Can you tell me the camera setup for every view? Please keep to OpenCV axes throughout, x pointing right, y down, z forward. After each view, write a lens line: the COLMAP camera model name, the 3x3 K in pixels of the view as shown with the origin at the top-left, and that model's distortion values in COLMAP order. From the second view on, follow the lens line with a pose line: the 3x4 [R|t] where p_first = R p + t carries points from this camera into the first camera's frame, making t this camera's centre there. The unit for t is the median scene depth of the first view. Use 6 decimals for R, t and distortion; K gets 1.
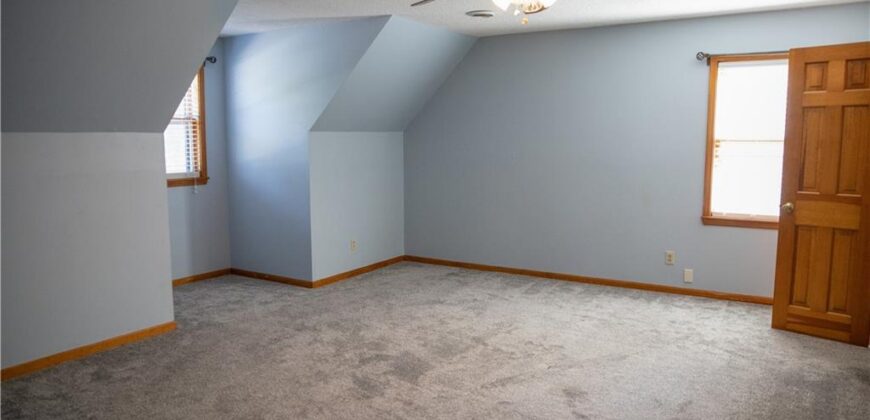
lens RADIAL K [[636.8, 0, 435.0], [0, 636.8, 210.0], [0, 0, 1]] dist [-0.108253, 0.117315]
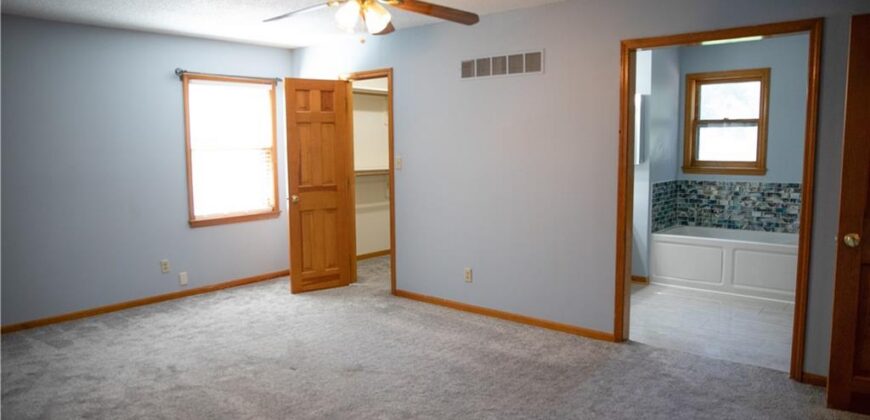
lens RADIAL K [[597.9, 0, 435.0], [0, 597.9, 210.0], [0, 0, 1]] dist [-0.108269, 0.091506]
pose [[0.149142, -0.109953, 0.982683, -0.521747], [0.127599, 0.987629, 0.091141, -0.048113], [-0.980548, 0.111796, 0.161327, 0.436677]]
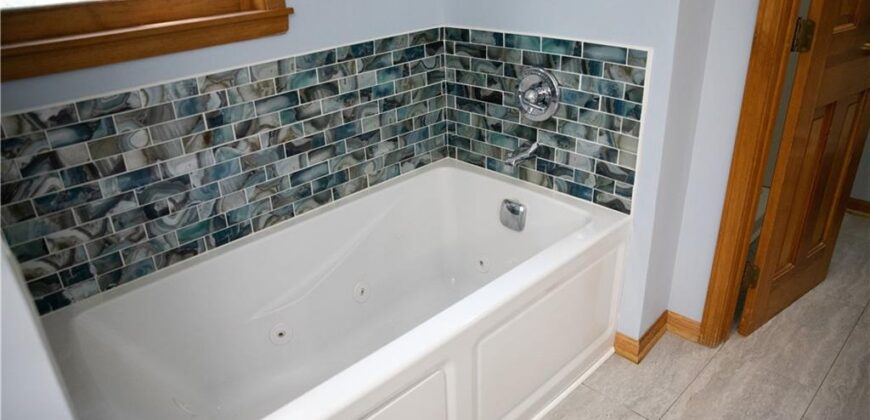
lens RADIAL K [[597.9, 0, 435.0], [0, 597.9, 210.0], [0, 0, 1]] dist [-0.108269, 0.091506]
pose [[-0.972375, -0.064429, 0.224356, 0.510981], [0.065551, 0.847105, 0.527368, -0.014874], [-0.224030, 0.527506, -0.819480, 0.290865]]
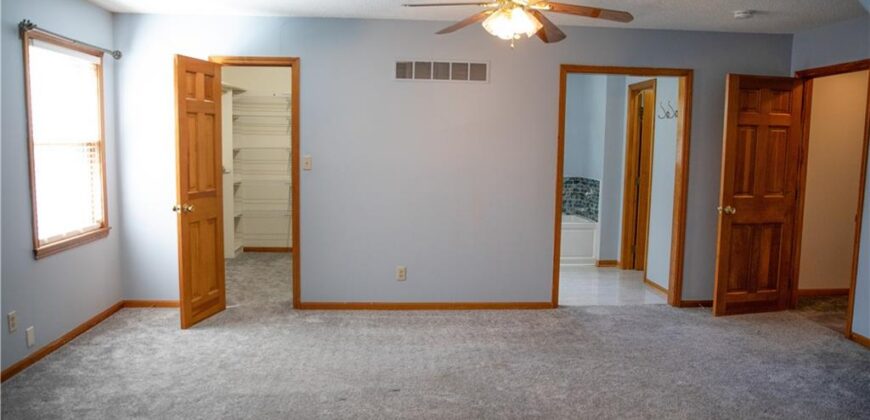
lens RADIAL K [[597.9, 0, 435.0], [0, 597.9, 210.0], [0, 0, 1]] dist [-0.108269, 0.091506]
pose [[-0.578956, -0.094861, 0.809822, -0.391746], [0.082957, 0.981202, 0.174244, -0.116172], [-0.811127, 0.168061, -0.560204, 1.030606]]
